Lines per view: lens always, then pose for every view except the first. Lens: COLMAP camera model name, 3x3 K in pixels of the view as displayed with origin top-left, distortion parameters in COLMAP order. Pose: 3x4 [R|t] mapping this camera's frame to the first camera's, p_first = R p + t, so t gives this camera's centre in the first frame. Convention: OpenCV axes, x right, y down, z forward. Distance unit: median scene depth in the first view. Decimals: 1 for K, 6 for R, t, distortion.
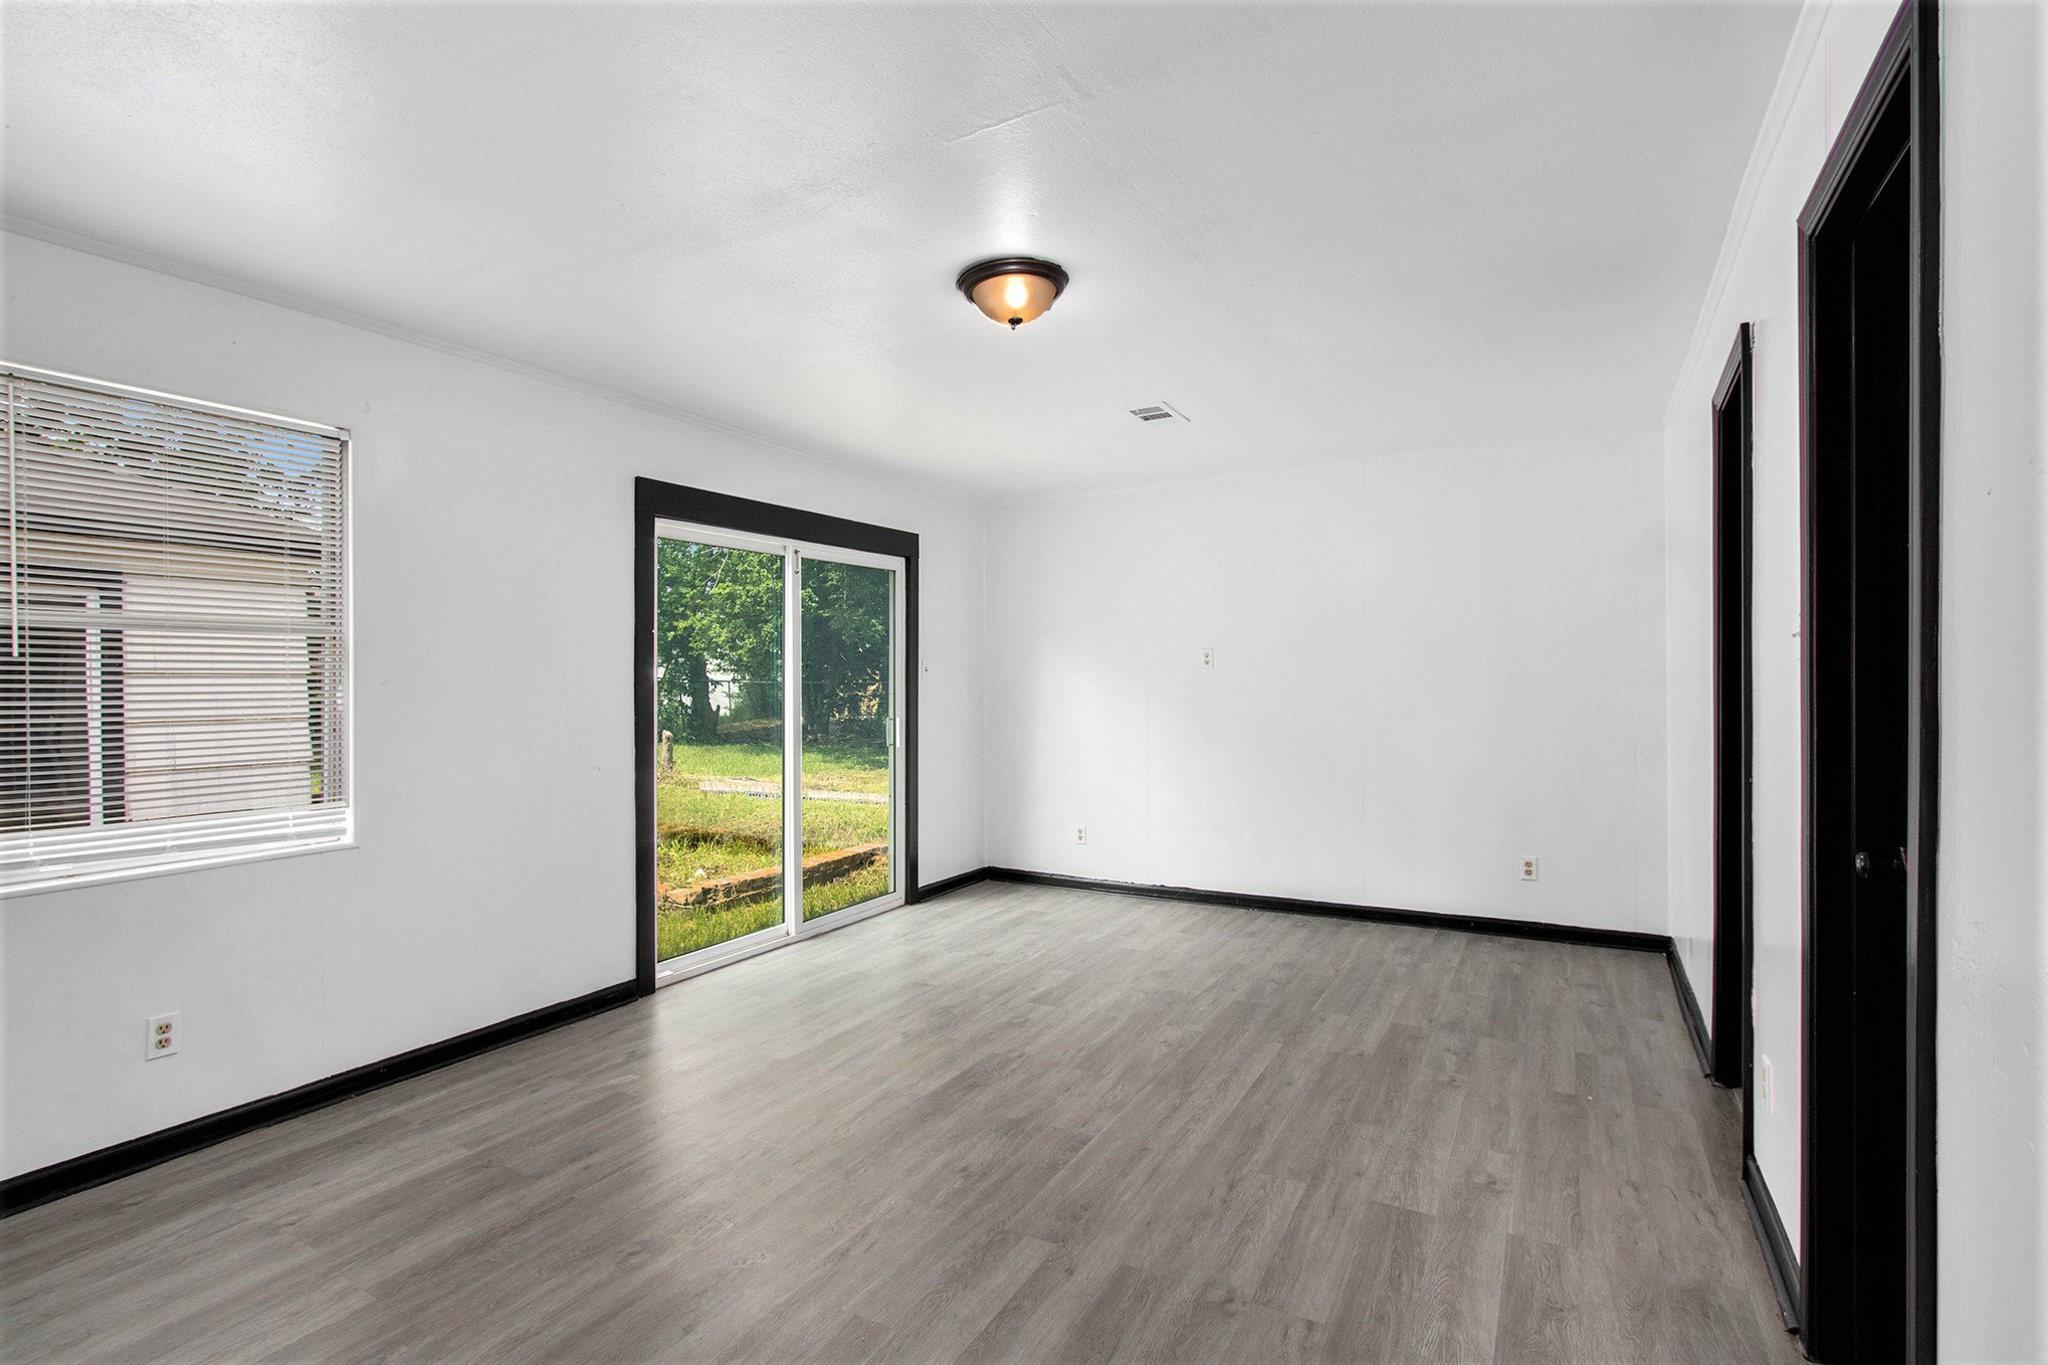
lens RADIAL K [[951.4, 0, 1021.8], [0, 951.4, 689.9], [0, 0, 1]] dist [0.011274, -0.000020]
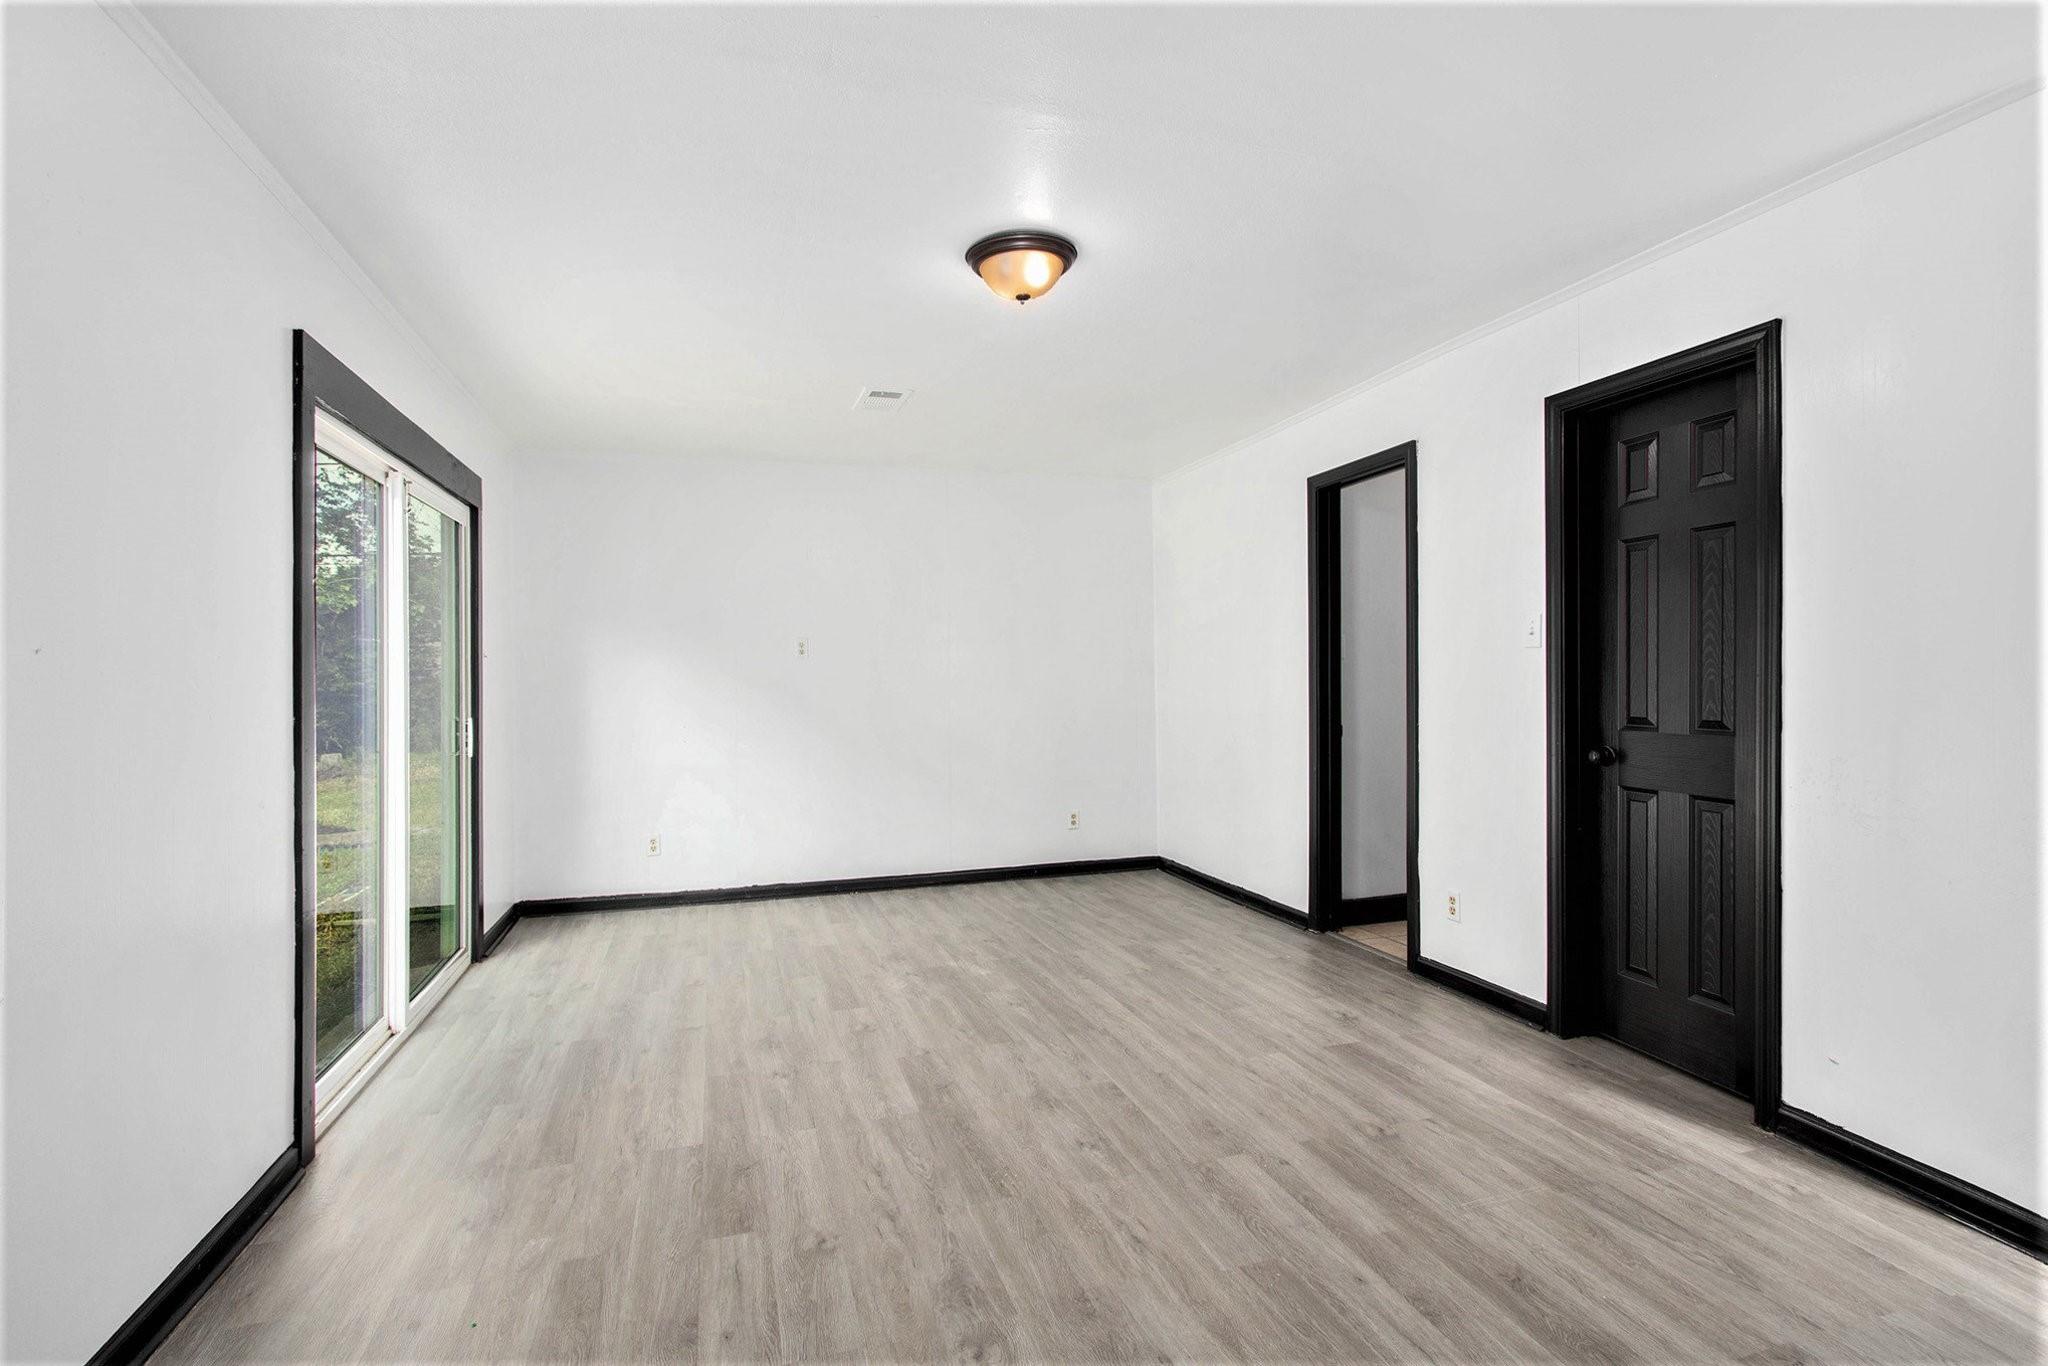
lens RADIAL K [[951.4, 0, 1010.3], [0, 951.4, 676.8], [0, 0, 1]] dist [0.011274, -0.000020]
pose [[0.684779, 0.006029, 0.728726, -0.691777], [0.007473, 0.999855, -0.015294, 0.024247], [-0.728712, 0.015919, 0.684635, 0.299286]]
